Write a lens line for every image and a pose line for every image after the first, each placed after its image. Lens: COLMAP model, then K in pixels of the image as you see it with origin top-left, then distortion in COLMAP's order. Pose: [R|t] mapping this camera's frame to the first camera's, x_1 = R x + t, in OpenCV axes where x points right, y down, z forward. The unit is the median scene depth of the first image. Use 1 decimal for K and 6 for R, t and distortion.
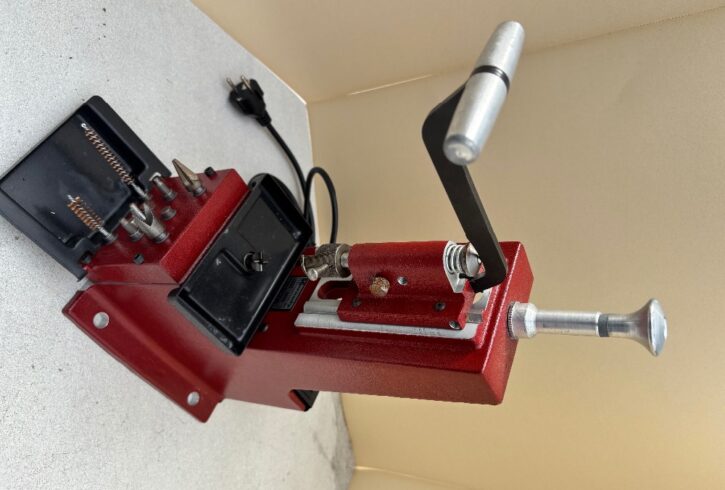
lens RADIAL K [[542.5, 0, 390.1], [0, 542.5, 259.2], [0, 0, 1]] dist [0.005724, -0.058673]
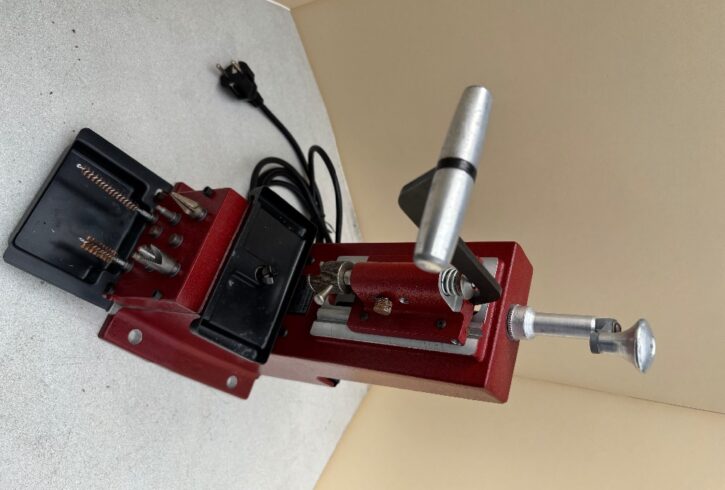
lens RADIAL K [[542.5, 0, 390.1], [0, 542.5, 259.2], [0, 0, 1]] dist [0.005724, -0.058673]
pose [[0.992683, -0.103636, -0.061968, 0.060118], [0.114021, 0.973441, 0.198526, -0.214245], [0.039748, -0.204139, 0.978135, -0.008639]]
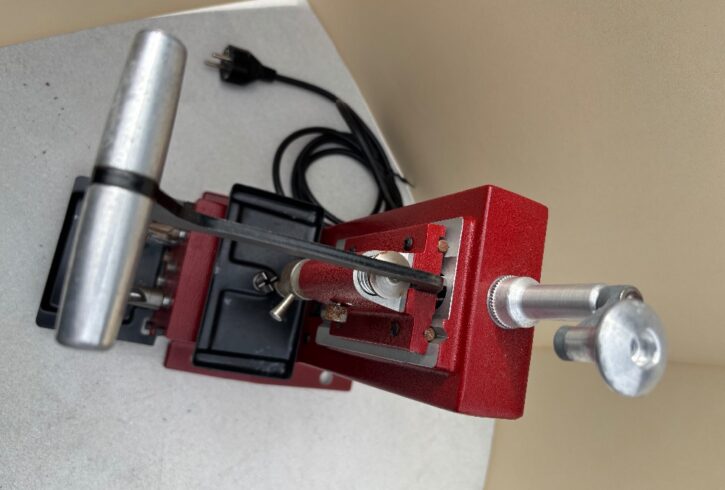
lens RADIAL K [[560.9, 0, 396.5], [0, 560.9, 246.1], [0, 0, 1]] dist [-0.001223, -0.071764]
pose [[0.824412, -0.299283, -0.480390, 0.428858], [0.431177, 0.881924, 0.190518, -0.139293], [0.366648, -0.364198, 0.856113, 0.301851]]
